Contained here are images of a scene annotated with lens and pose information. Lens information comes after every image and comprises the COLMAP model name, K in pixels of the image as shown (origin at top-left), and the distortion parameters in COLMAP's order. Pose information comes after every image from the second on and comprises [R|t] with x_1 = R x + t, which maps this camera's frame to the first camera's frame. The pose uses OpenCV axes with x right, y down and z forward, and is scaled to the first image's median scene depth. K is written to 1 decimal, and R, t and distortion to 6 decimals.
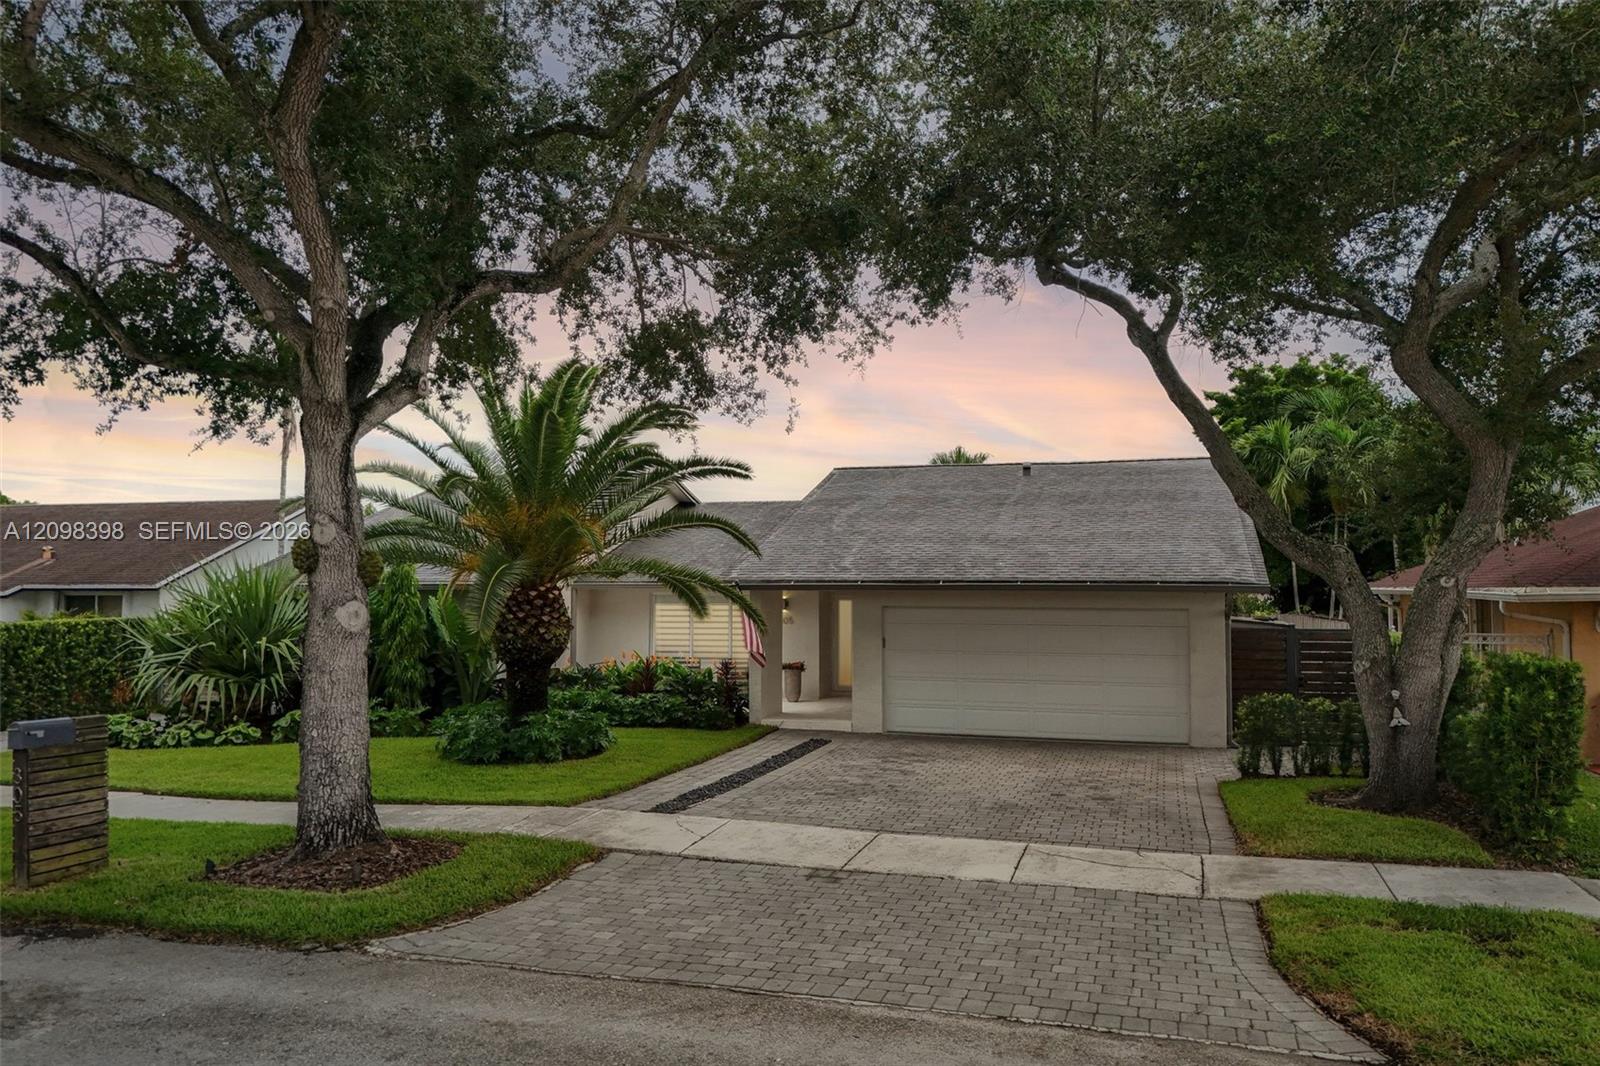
lens RADIAL K [[1199.9, 0, 800.0], [0, 1199.9, 533.0], [0, 0, 1]] dist [0.069794, -0.066450]
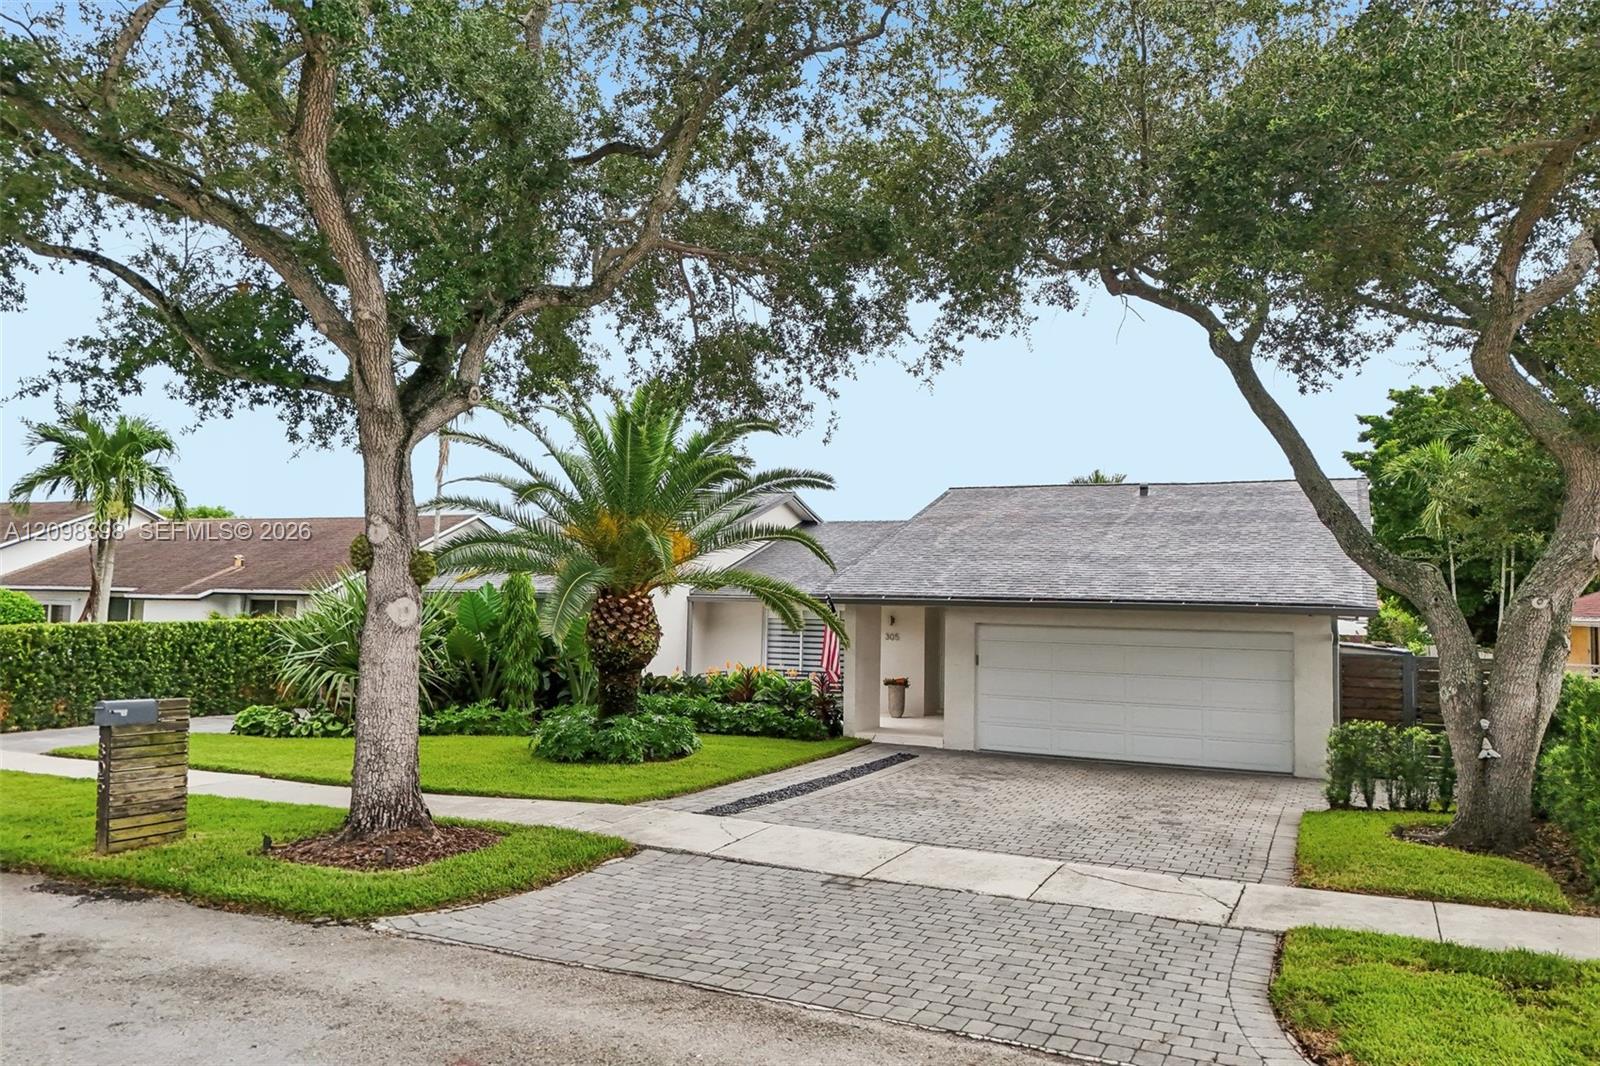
lens RADIAL K [[1166.5, 0, 804.1], [0, 1166.5, 532.6], [0, 0, 1]] dist [0.074900, -0.071518]
pose [[0.989859, 0.011500, -0.141586, 0.122999], [-0.014594, 0.999676, -0.020834, 0.015598], [0.141300, 0.022689, 0.989707, 0.028617]]
